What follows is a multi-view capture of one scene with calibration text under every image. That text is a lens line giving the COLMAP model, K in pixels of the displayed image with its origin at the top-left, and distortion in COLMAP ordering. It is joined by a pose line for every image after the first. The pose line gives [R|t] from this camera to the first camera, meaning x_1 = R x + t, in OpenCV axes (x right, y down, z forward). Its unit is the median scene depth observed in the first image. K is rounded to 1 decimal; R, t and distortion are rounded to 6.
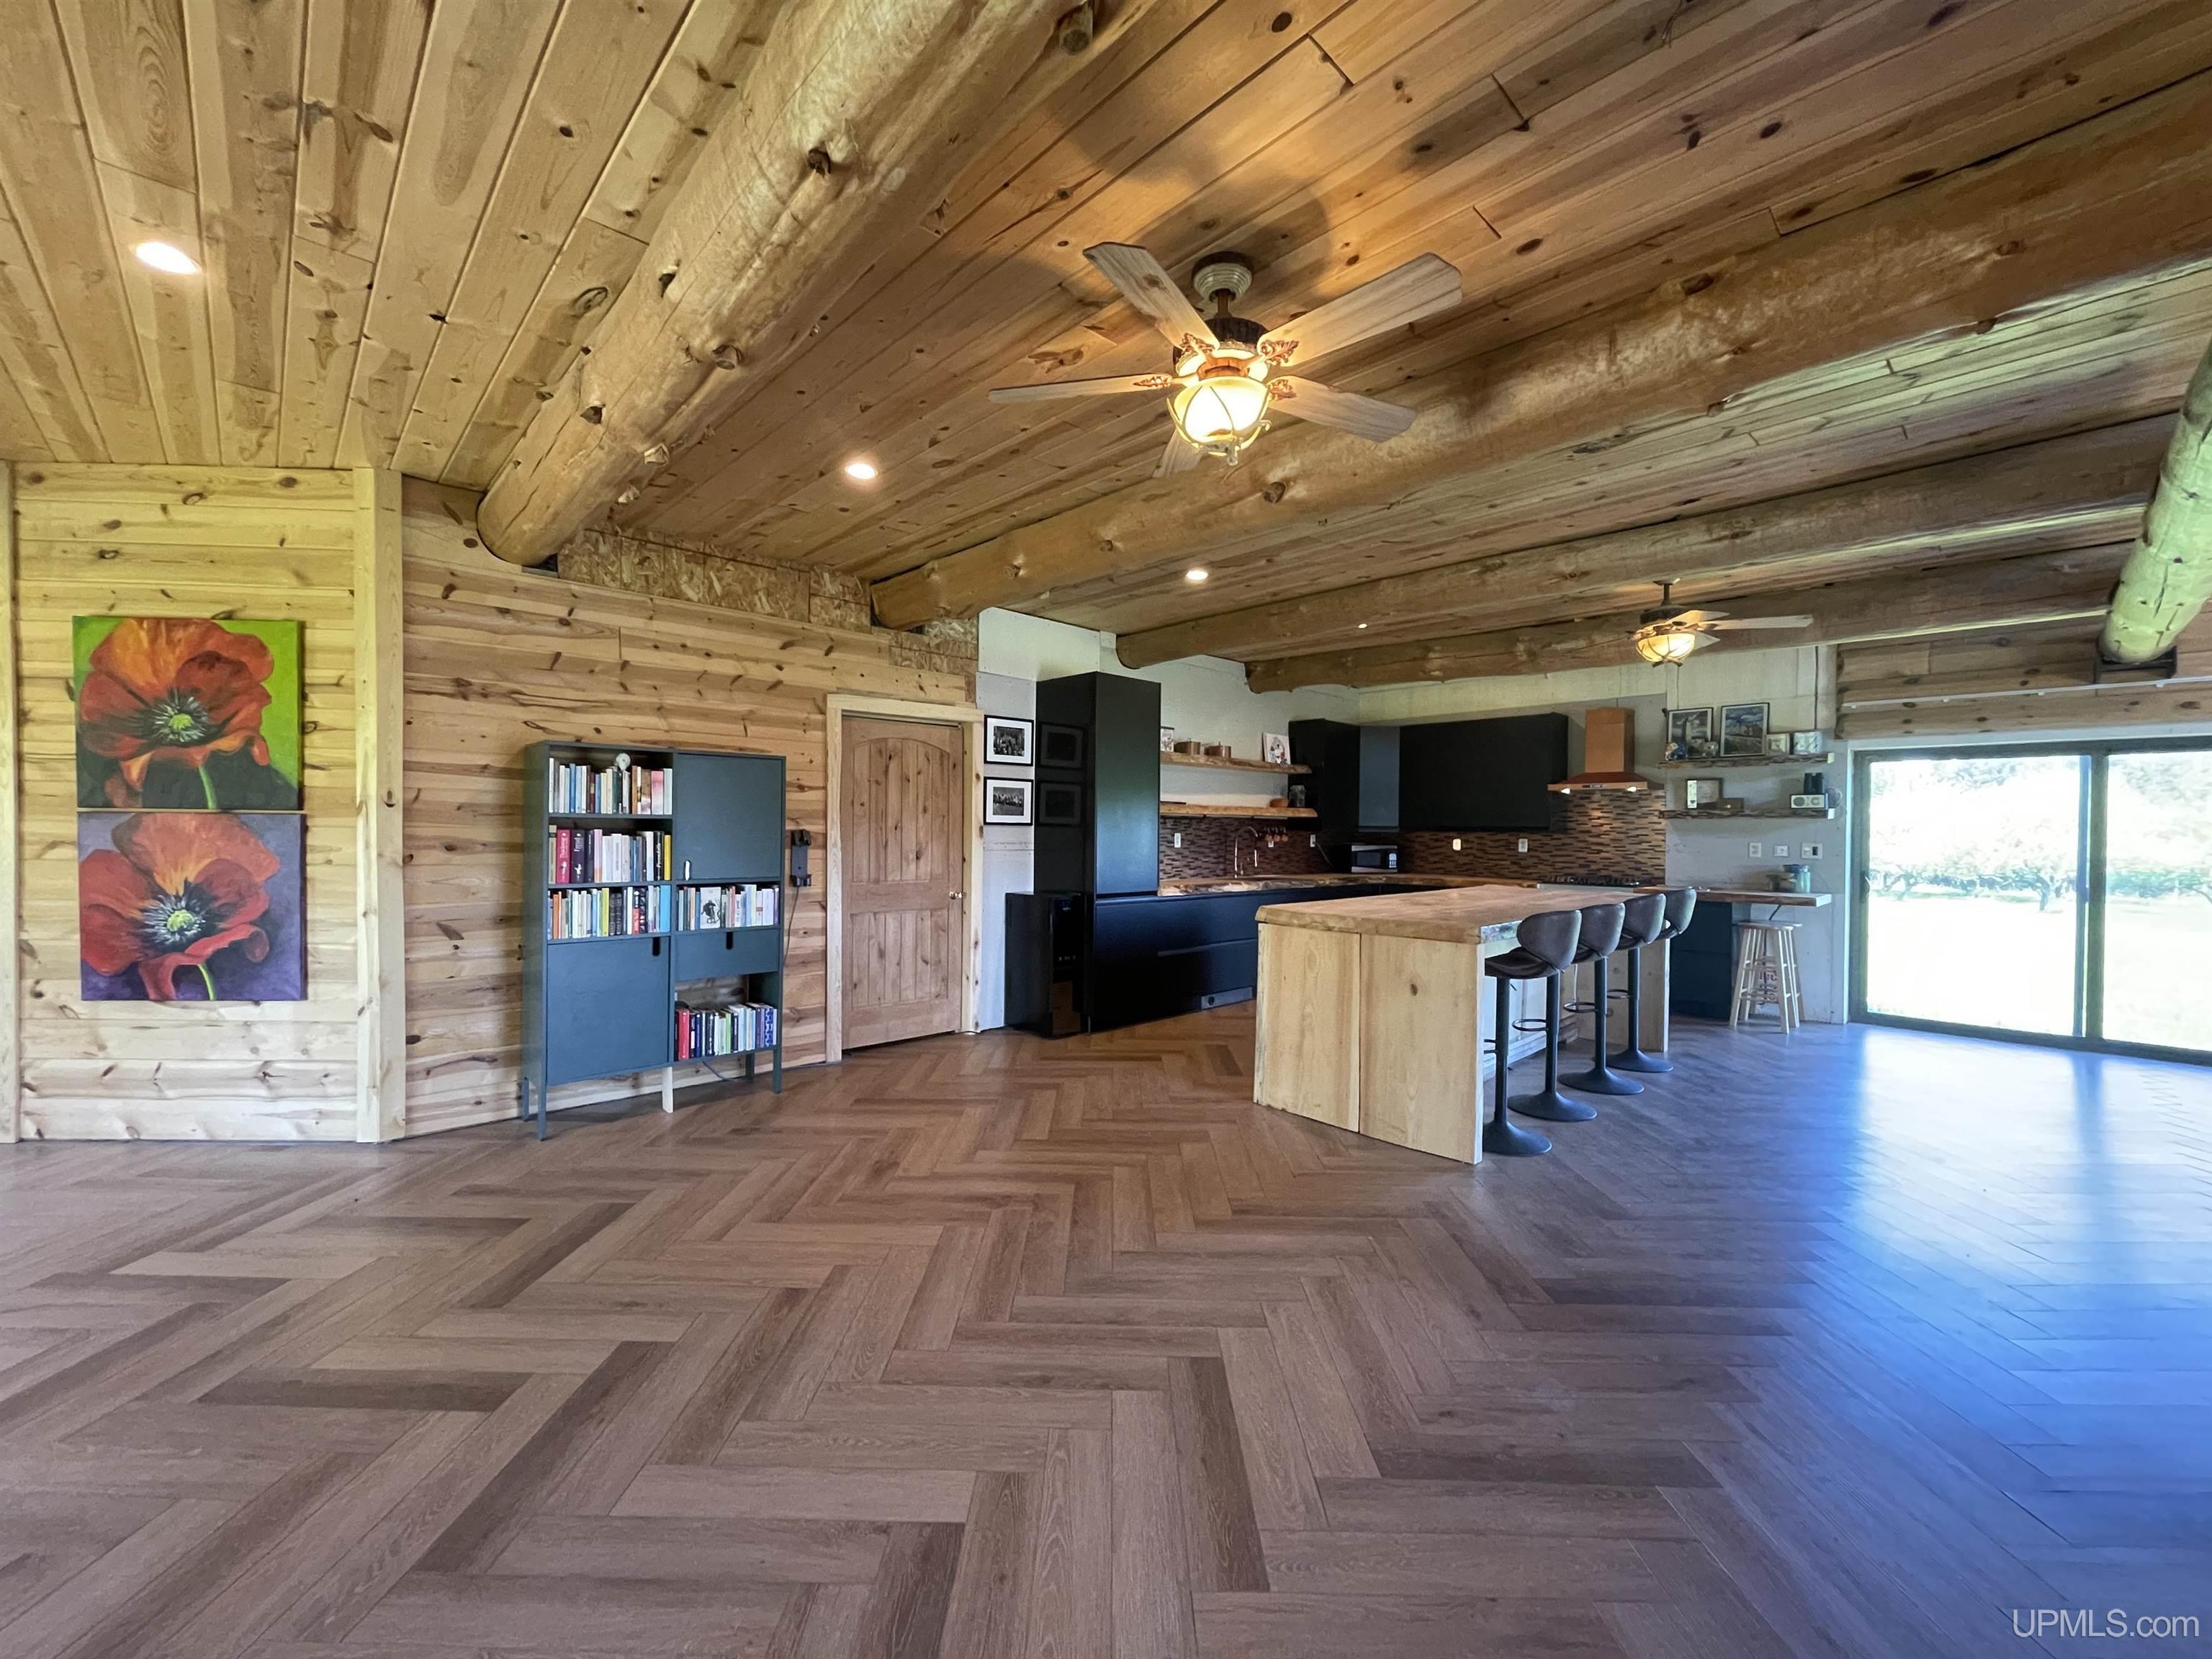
lens RADIAL K [[894.2, 0, 1109.8], [0, 894.2, 834.6], [0, 0, 1]] dist [0.004488, -0.002802]
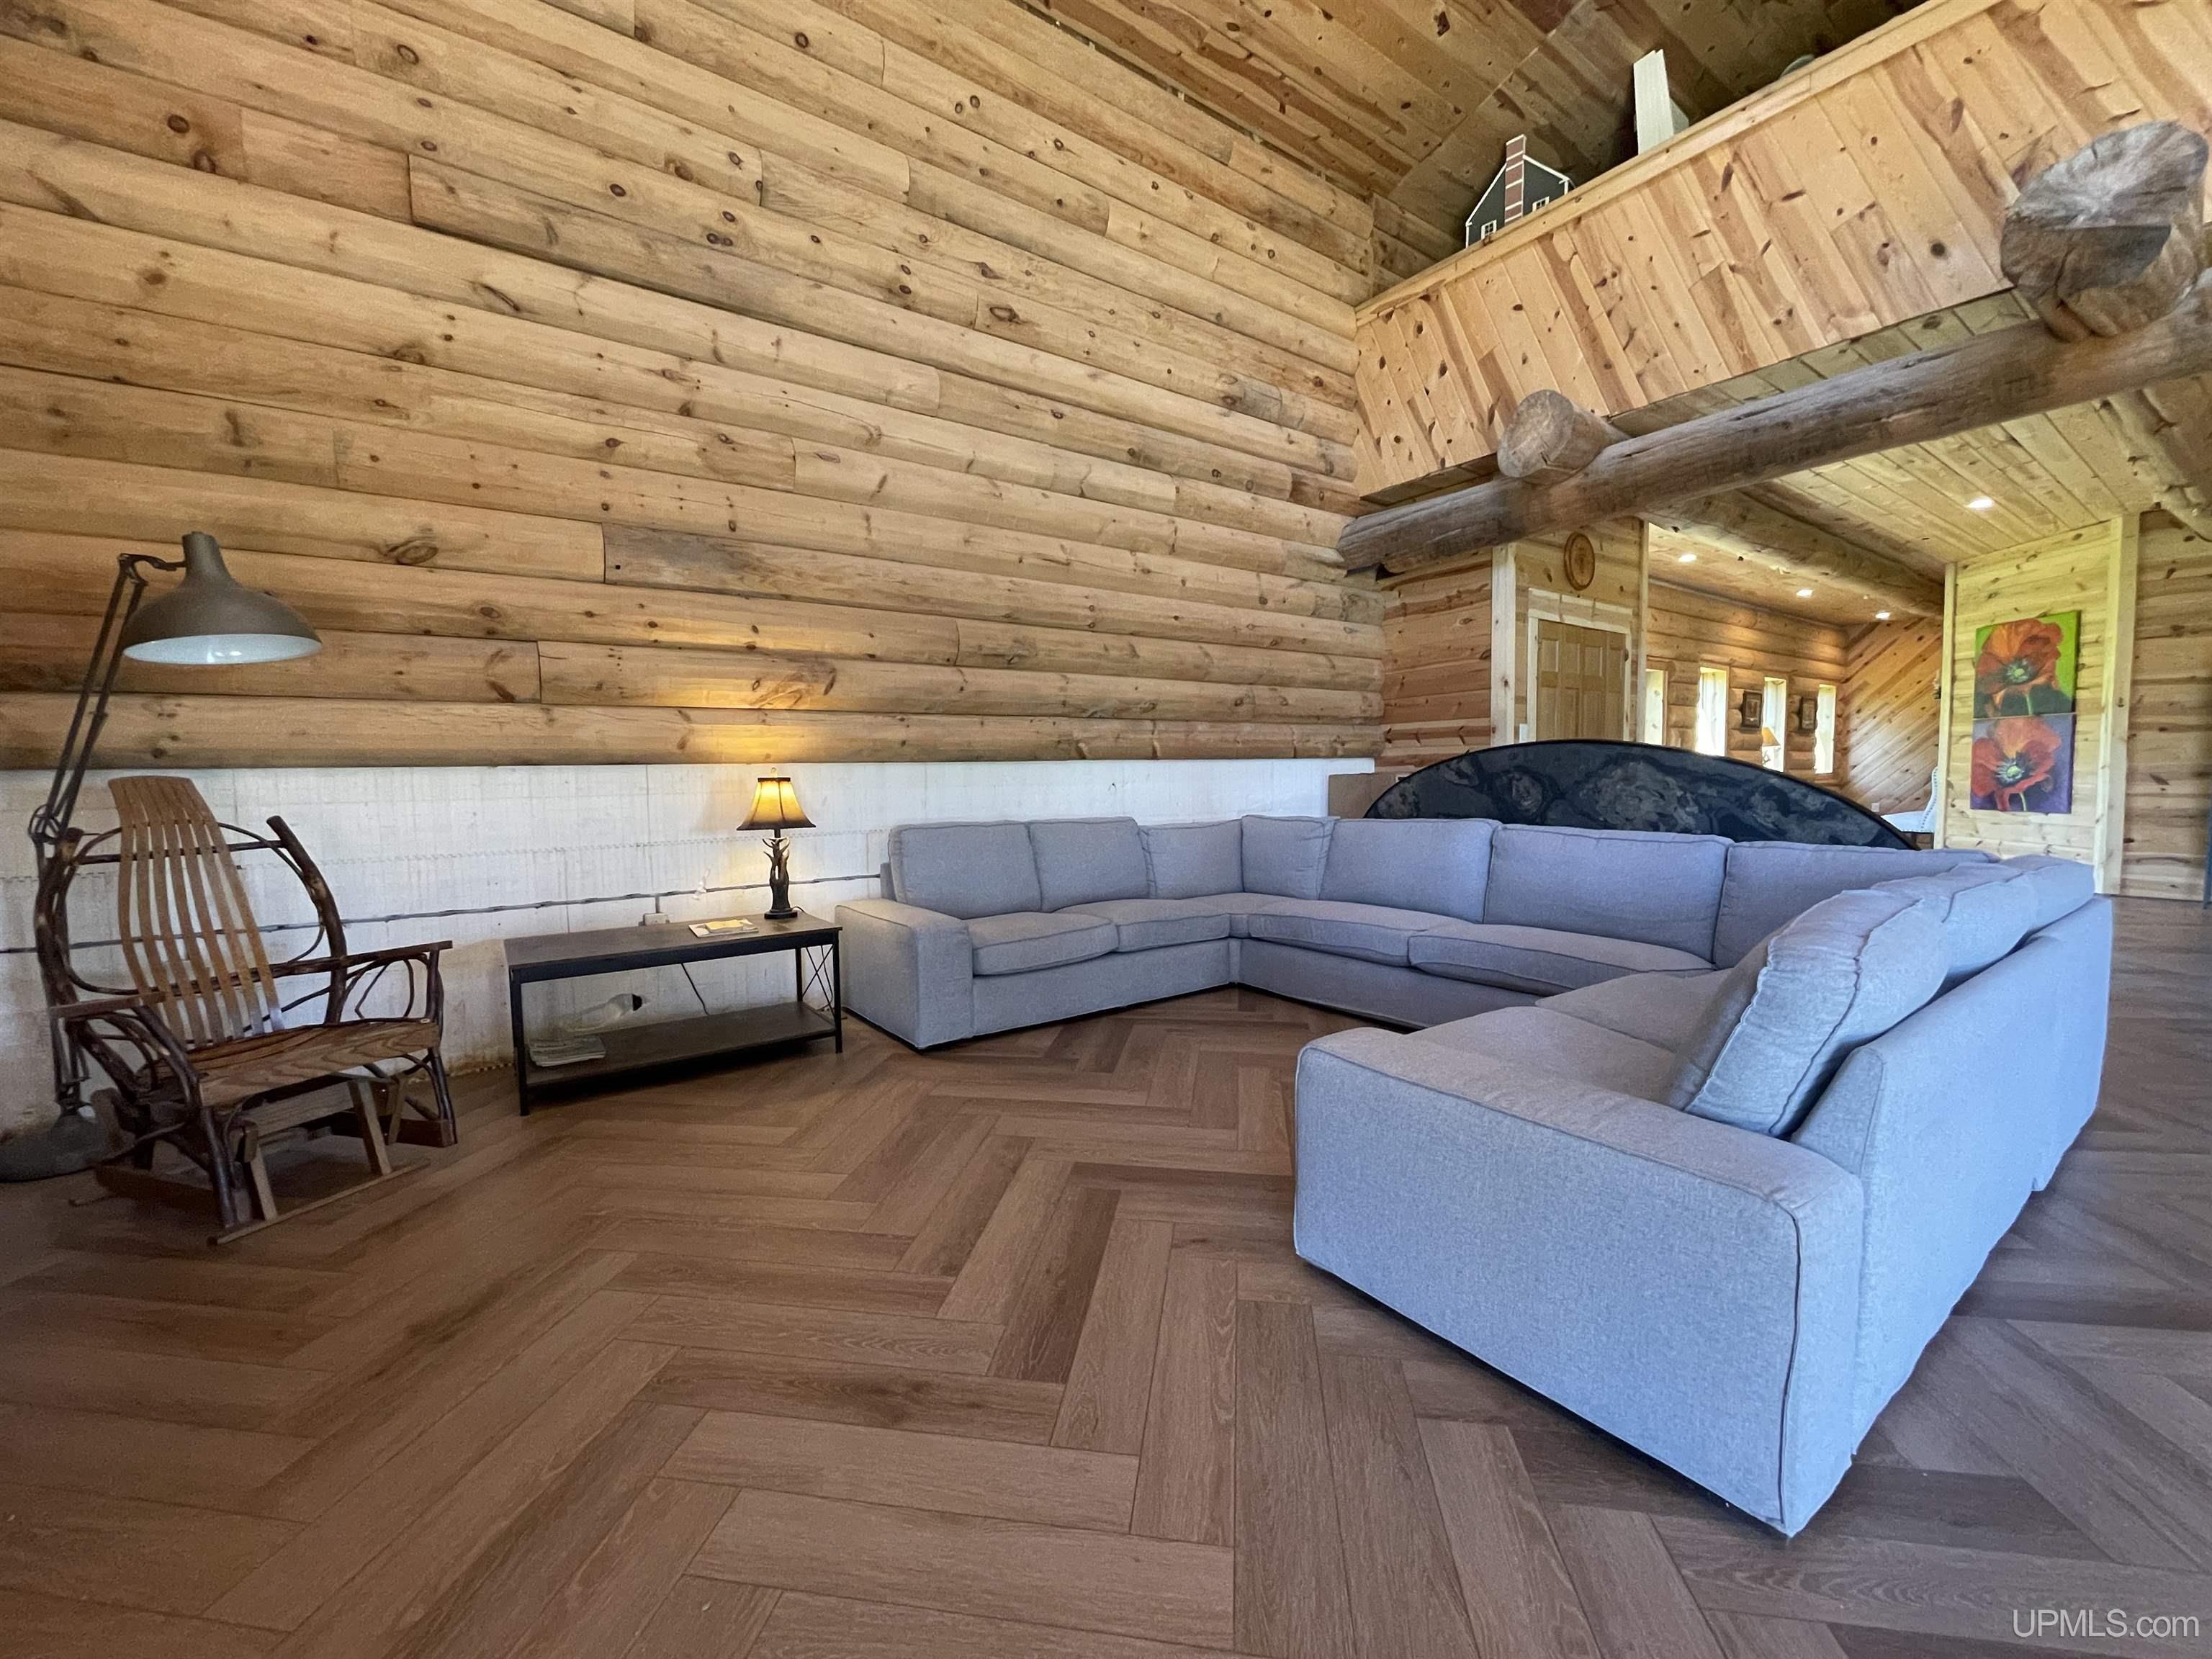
lens RADIAL K [[894.2, 0, 1113.2], [0, 894.2, 834.9], [0, 0, 1]] dist [0.004488, -0.002802]
pose [[-0.122406, 0.062495, -0.990511, 1.201039], [0.004162, 0.998039, 0.062456, 0.101936], [0.992471, 0.003522, -0.122426, -0.755696]]
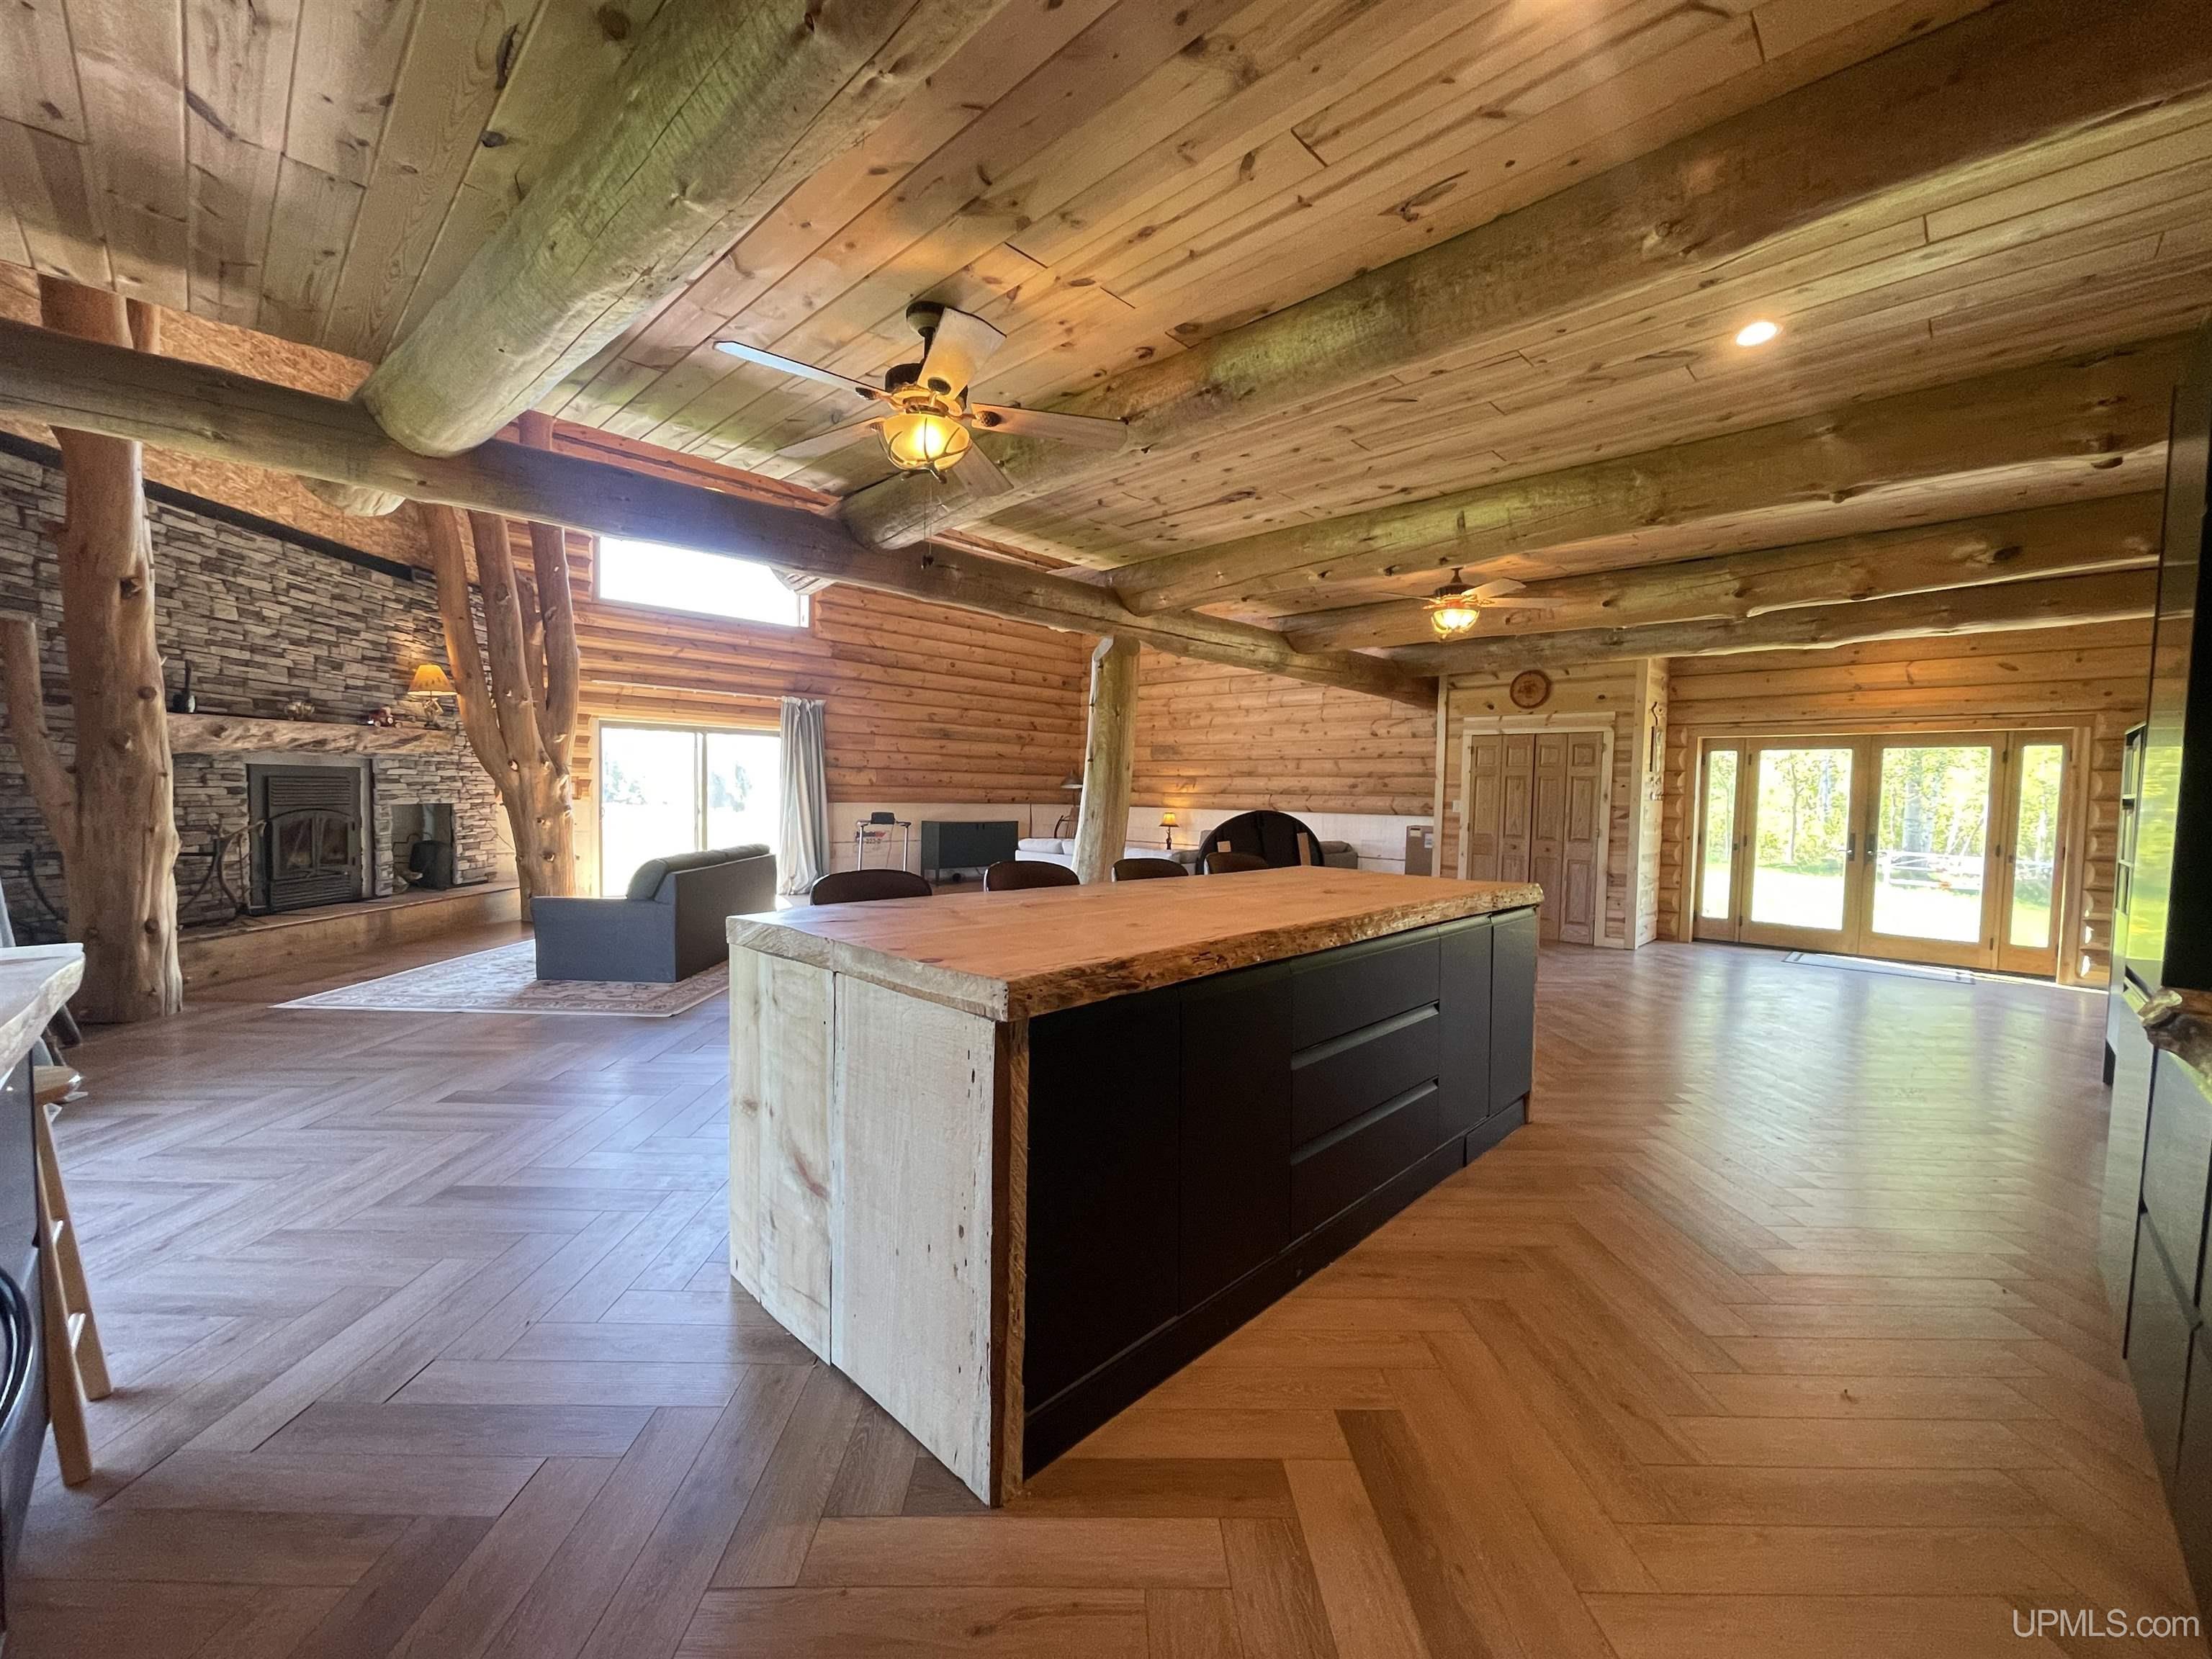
lens RADIAL K [[894.2, 0, 1099.8], [0, 894.2, 831.0], [0, 0, 1]] dist [0.004488, -0.002802]
pose [[-0.998786, -0.028068, -0.040479, 0.704174], [-0.030082, 0.998293, 0.050057, 0.007813], [0.039005, 0.051214, -0.997926, 2.127952]]
